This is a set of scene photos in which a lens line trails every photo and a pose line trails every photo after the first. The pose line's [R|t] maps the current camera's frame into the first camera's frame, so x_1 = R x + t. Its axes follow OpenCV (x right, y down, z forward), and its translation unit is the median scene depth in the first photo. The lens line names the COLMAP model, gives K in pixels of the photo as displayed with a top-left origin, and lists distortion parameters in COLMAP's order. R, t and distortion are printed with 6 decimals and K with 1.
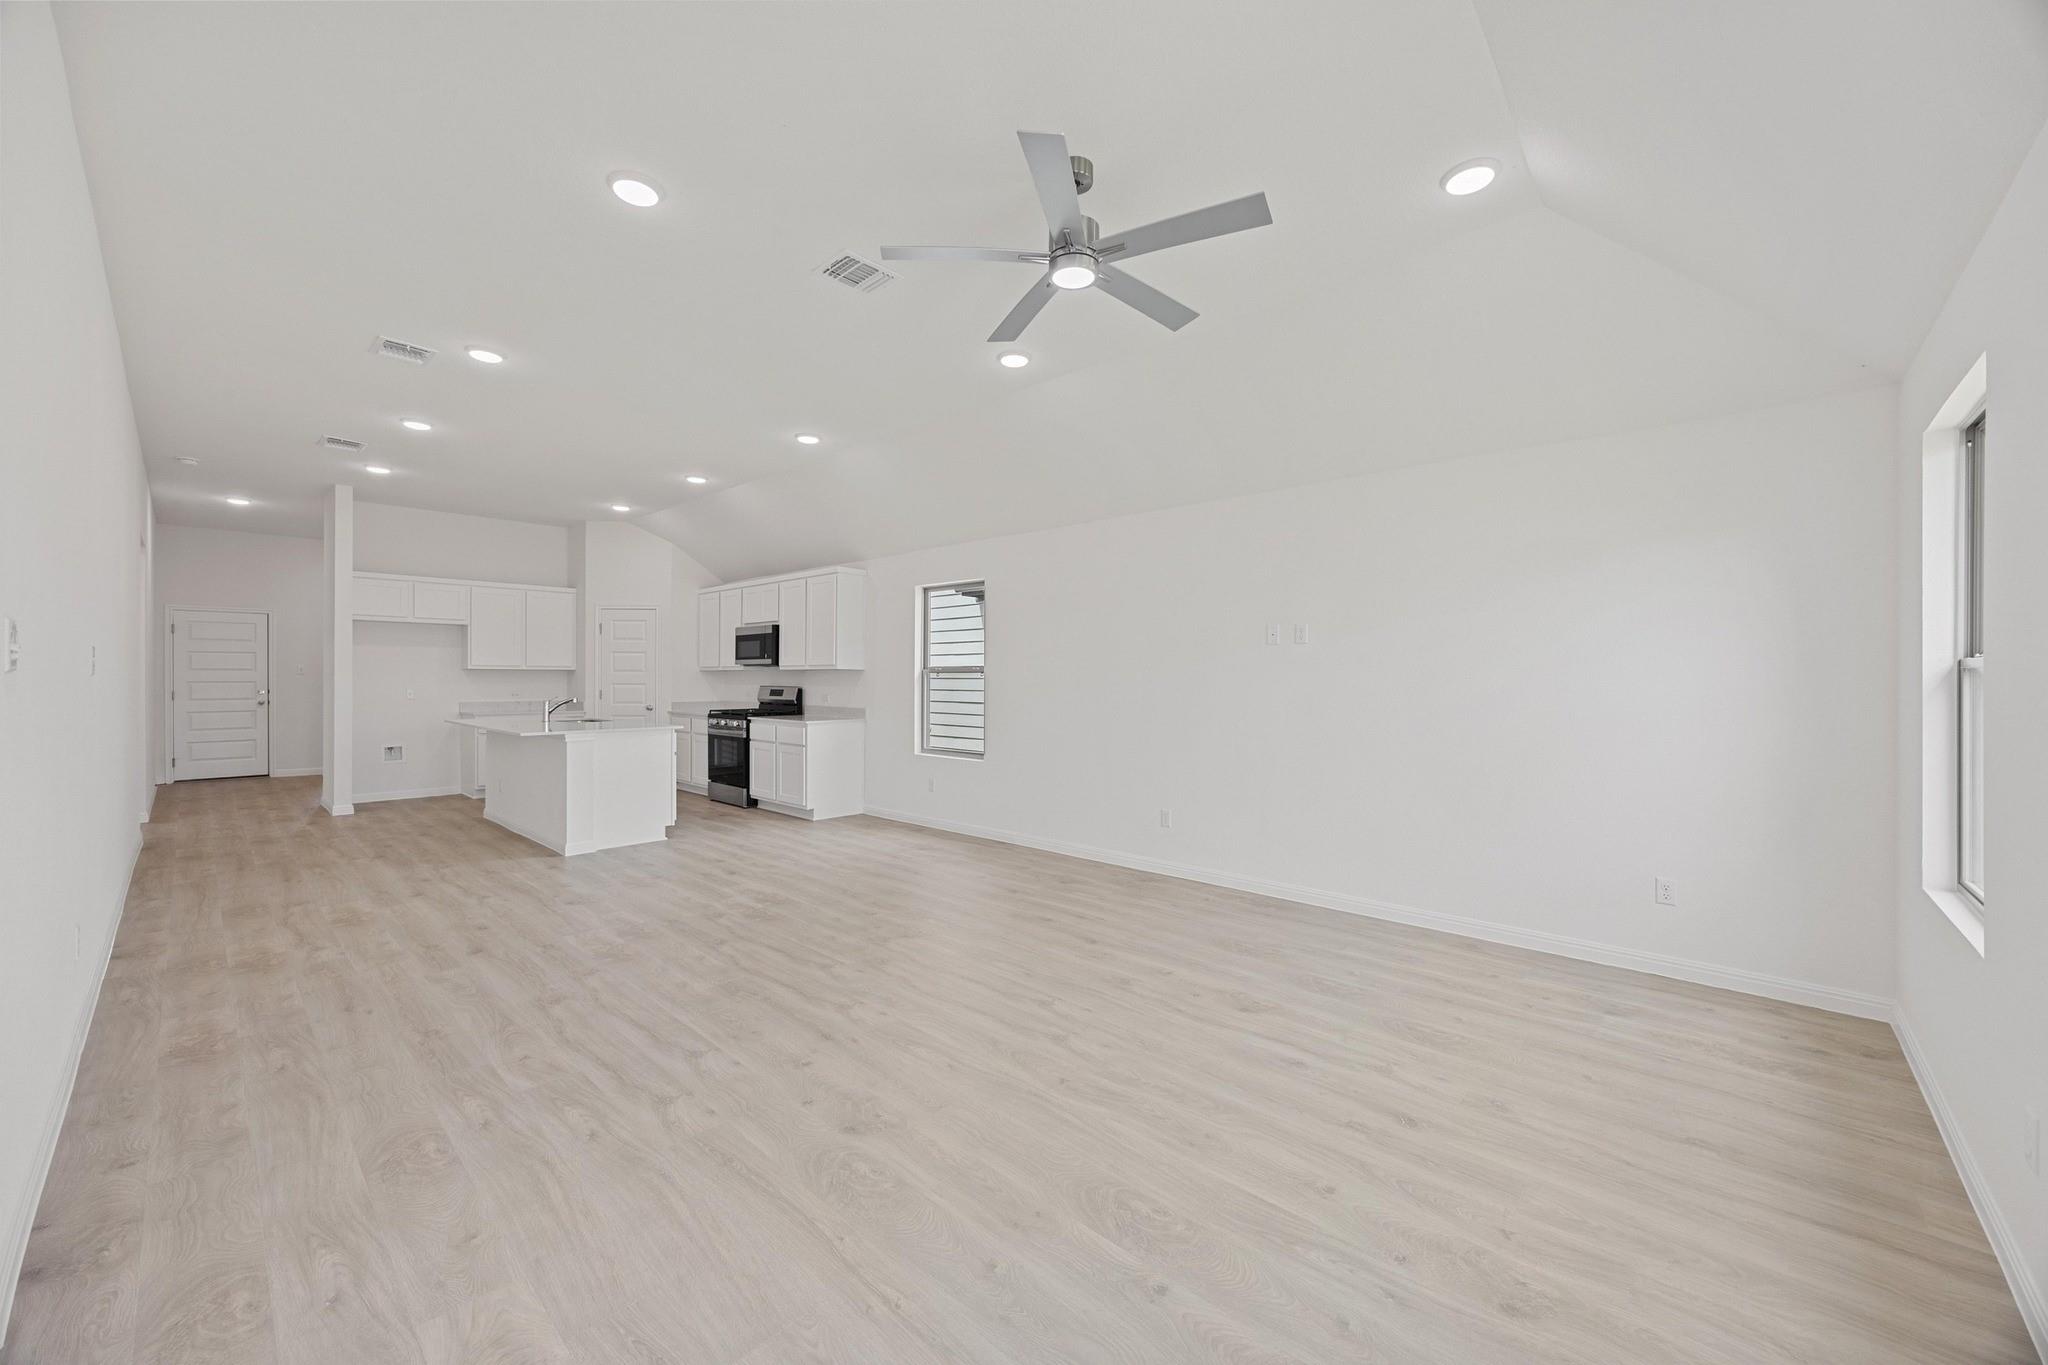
lens RADIAL K [[777.8, 0, 1024.0], [0, 777.8, 676.8], [0, 0, 1]] dist [0.001323, -0.000333]
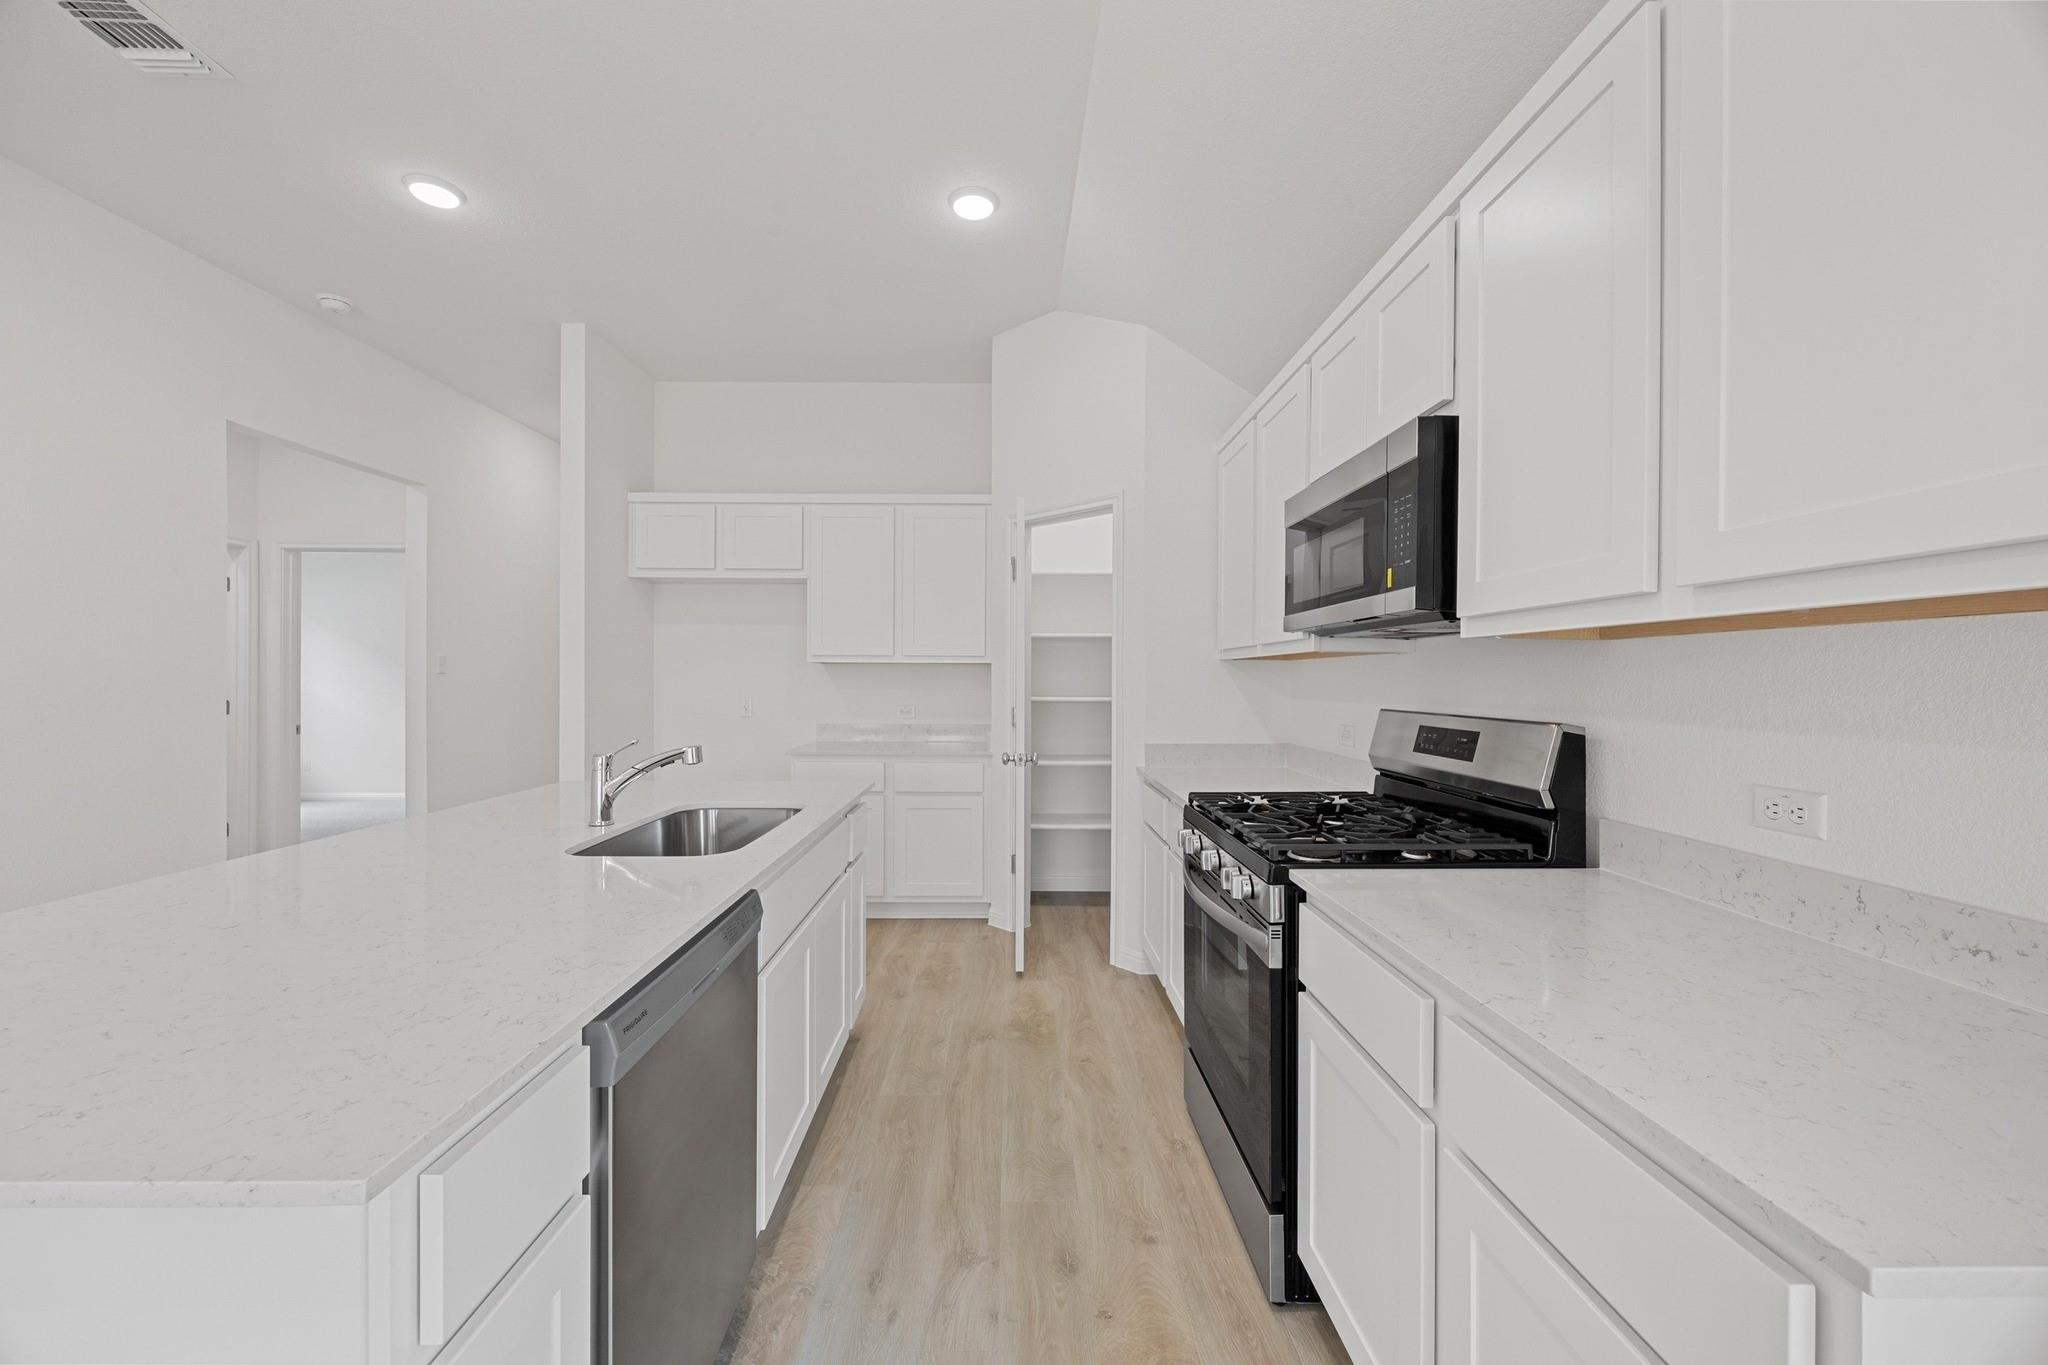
lens RADIAL K [[777.8, 0, 1020.4], [0, 777.8, 678.0], [0, 0, 1]] dist [0.001323, -0.000333]
pose [[0.690371, 0.003764, -0.723446, -0.243240], [-0.005933, 0.999982, -0.000459, 0.001931], [0.723432, 0.004609, 0.690381, 0.765077]]
